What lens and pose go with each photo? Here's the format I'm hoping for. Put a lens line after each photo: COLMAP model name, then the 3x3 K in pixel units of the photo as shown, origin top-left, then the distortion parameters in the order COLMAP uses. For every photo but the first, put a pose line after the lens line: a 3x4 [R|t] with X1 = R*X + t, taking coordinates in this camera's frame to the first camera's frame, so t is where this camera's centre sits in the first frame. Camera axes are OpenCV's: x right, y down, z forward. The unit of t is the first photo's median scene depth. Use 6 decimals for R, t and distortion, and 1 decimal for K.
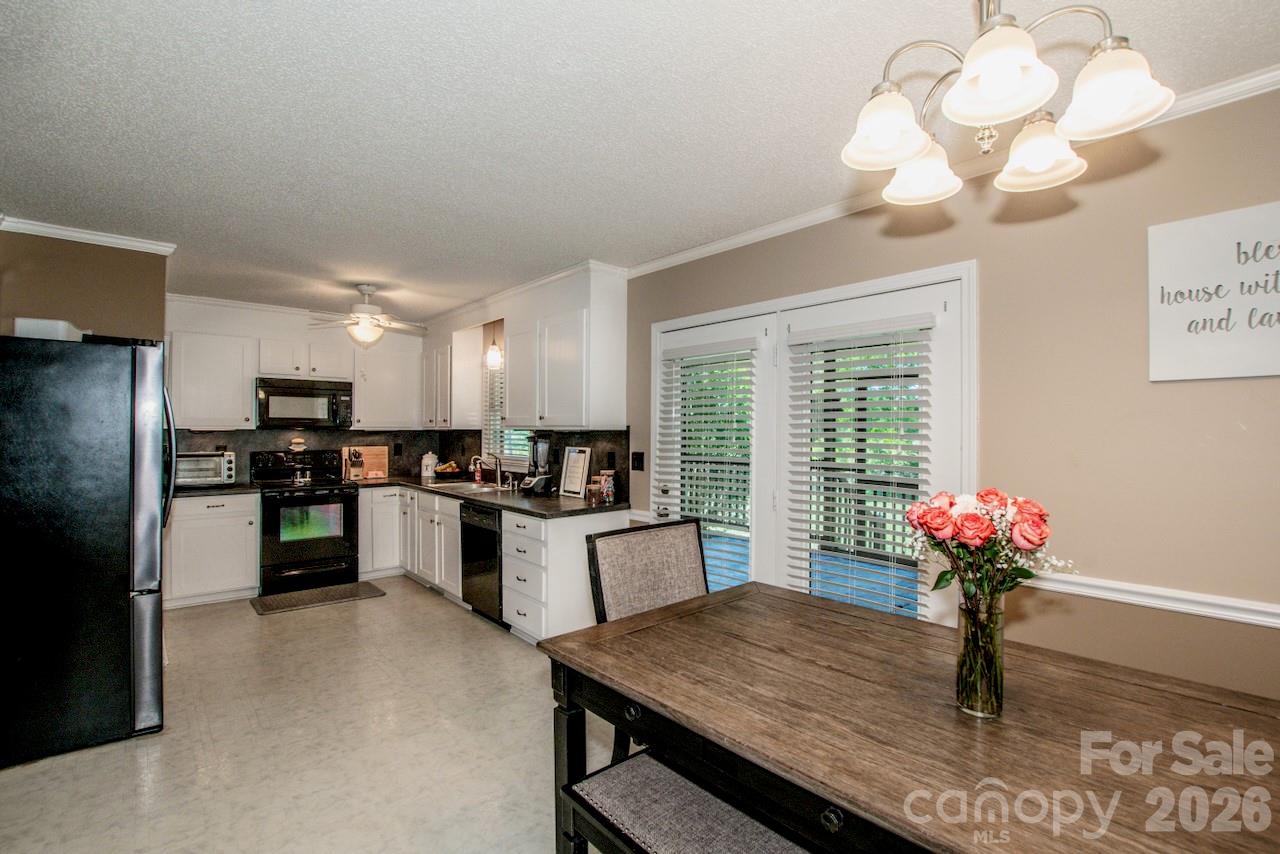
lens RADIAL K [[593.5, 0, 629.8], [0, 593.5, 430.6], [0, 0, 1]] dist [-0.035767, 0.006748]
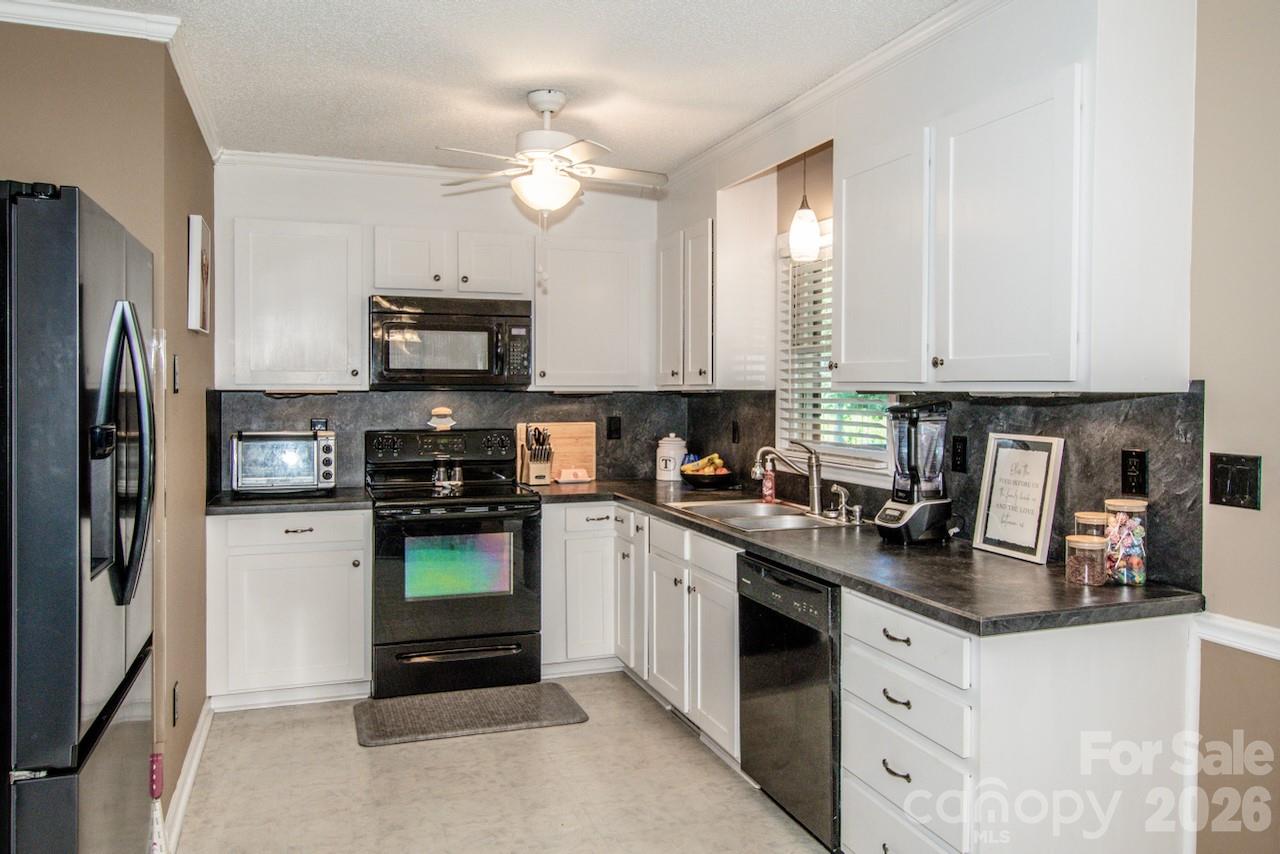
lens RADIAL K [[938.3, 0, 620.2], [0, 938.3, 410.2], [0, 0, 1]] dist [0.001118, 0.003935]
pose [[0.930009, 0.006732, -0.367476, -0.096276], [0.001194, 0.999772, 0.021336, -0.002427], [0.367536, -0.020281, 0.929788, 0.270311]]
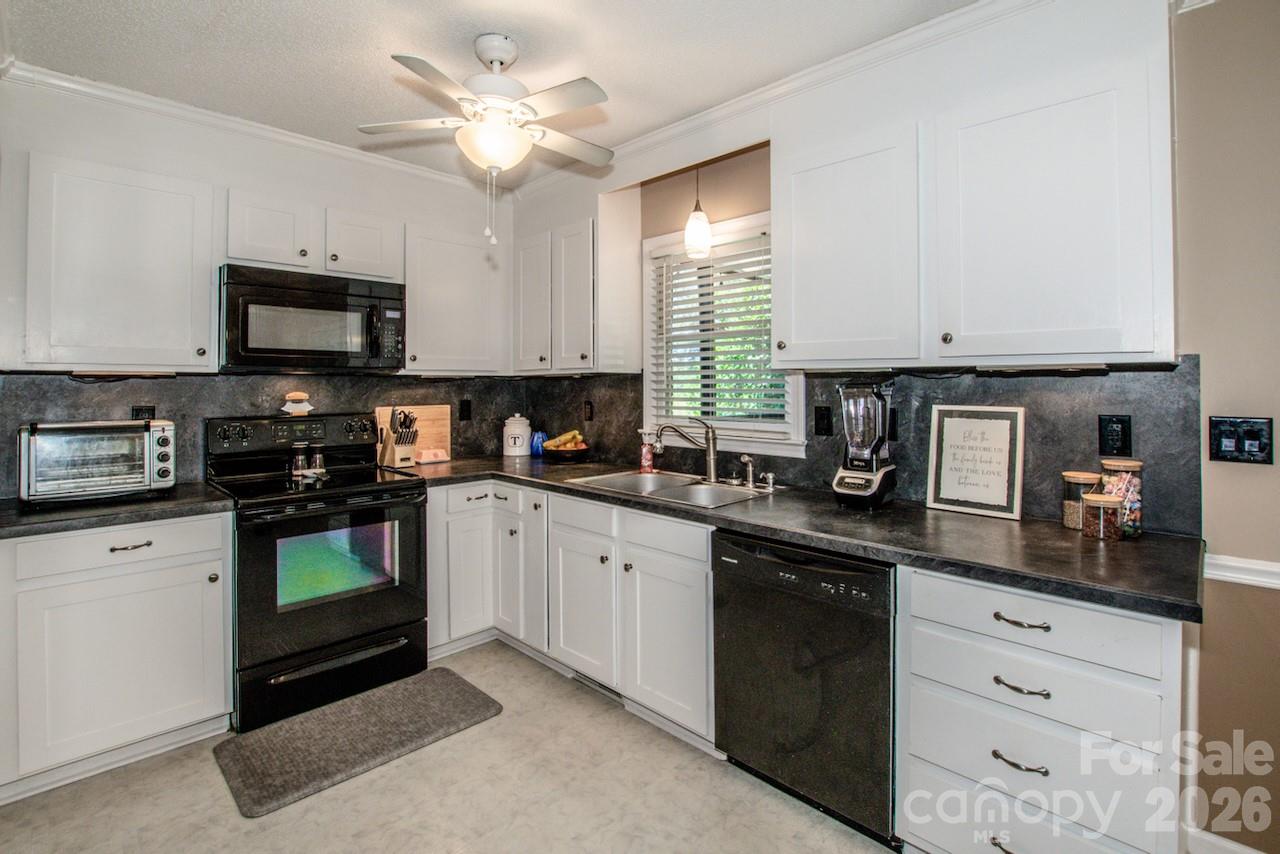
lens RADIAL K [[593.5, 0, 616.8], [0, 593.5, 380.2], [0, 0, 1]] dist [-0.035767, 0.006748]
pose [[0.996978, -0.003488, 0.077601, -0.354209], [0.004079, 0.999964, -0.007455, 0.009208], [-0.077572, 0.007750, 0.996957, 0.501422]]
